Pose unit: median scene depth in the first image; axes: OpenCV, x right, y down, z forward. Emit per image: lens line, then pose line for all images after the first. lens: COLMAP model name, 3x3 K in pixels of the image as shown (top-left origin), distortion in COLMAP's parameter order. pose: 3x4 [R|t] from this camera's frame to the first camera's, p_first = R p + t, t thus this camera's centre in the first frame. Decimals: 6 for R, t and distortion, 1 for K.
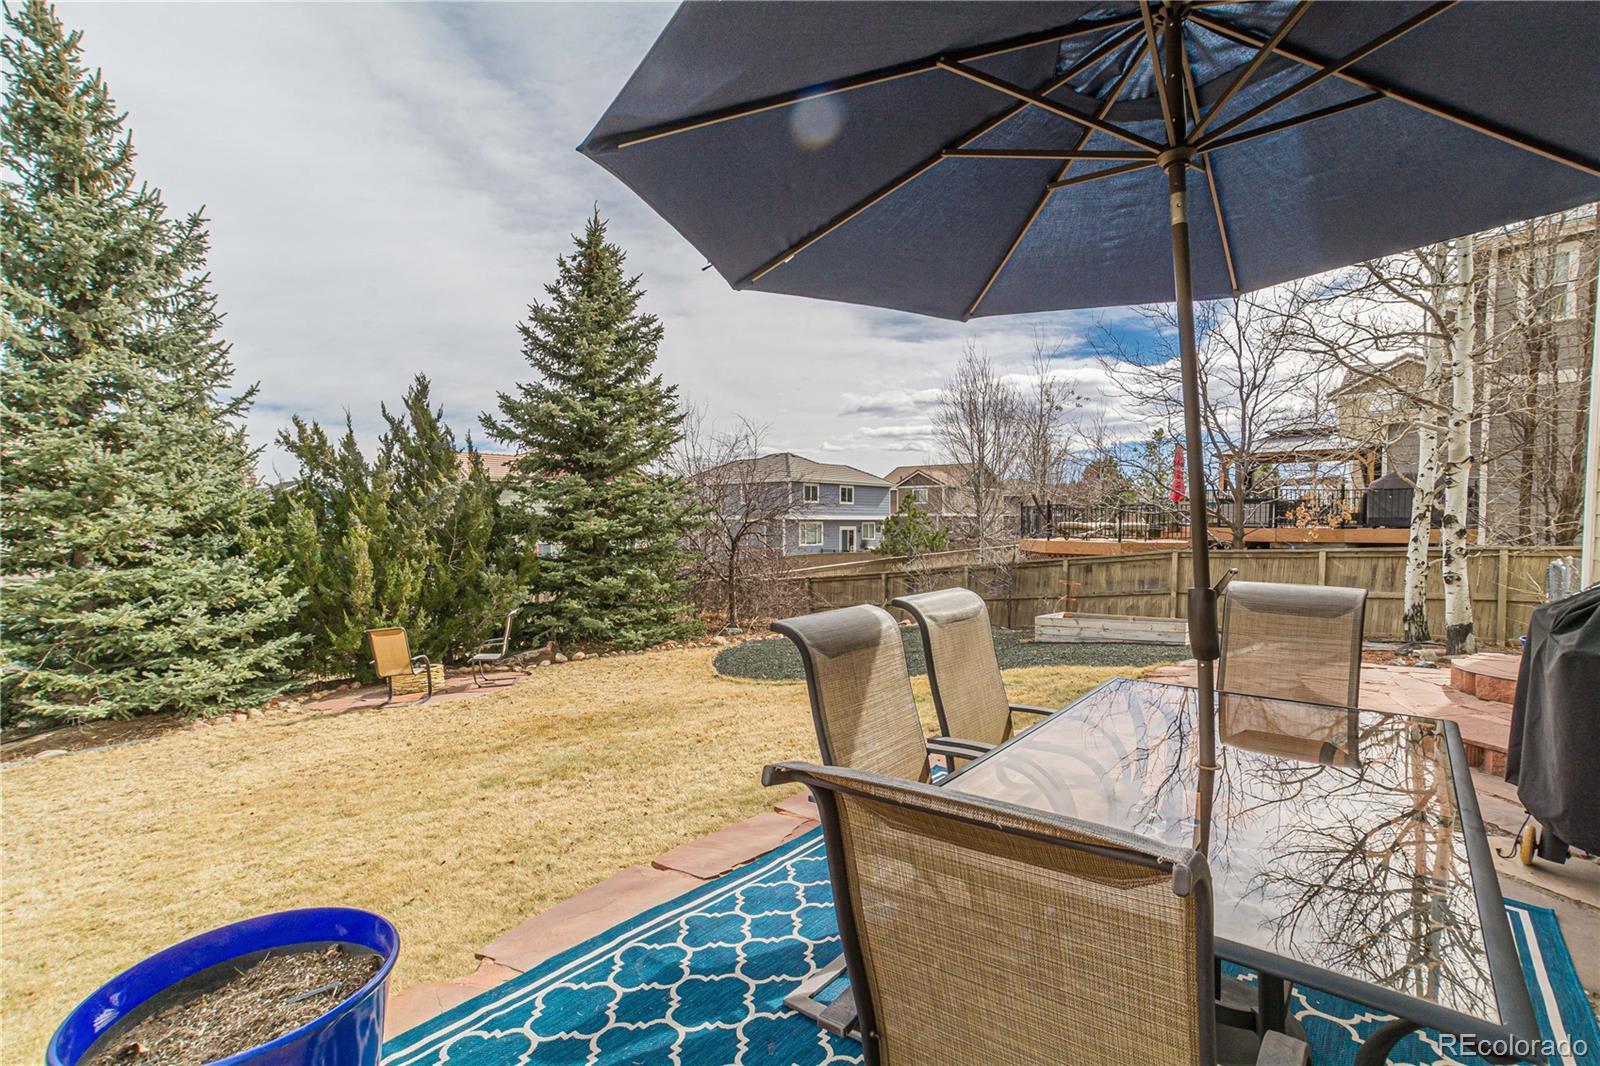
lens RADIAL K [[777.5, 0, 801.7], [0, 777.5, 540.2], [0, 0, 1]] dist [-0.019593, 0.021437]
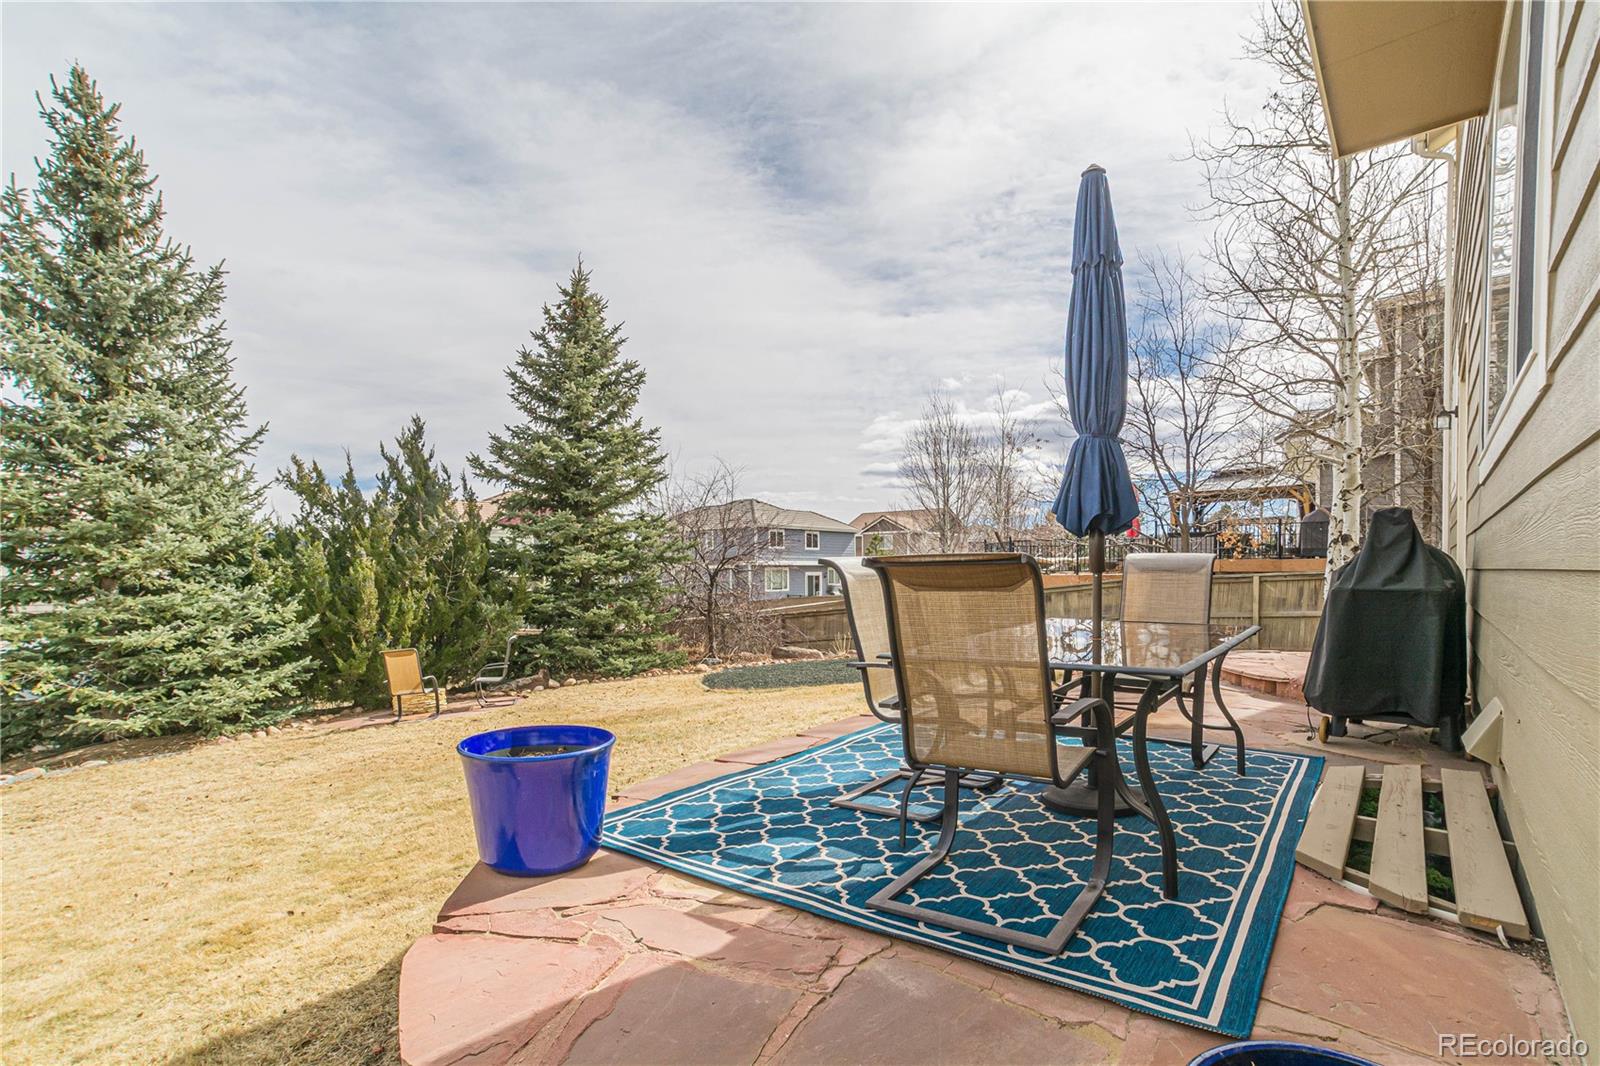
lens RADIAL K [[802.7, 0, 789.4], [0, 802.7, 566.8], [0, 0, 1]] dist [-0.000535, 0.000273]
pose [[0.999419, -0.004812, 0.033738, -0.026944], [0.005859, 0.999503, -0.030986, 0.029550], [-0.033572, 0.031165, 0.998950, -0.107453]]
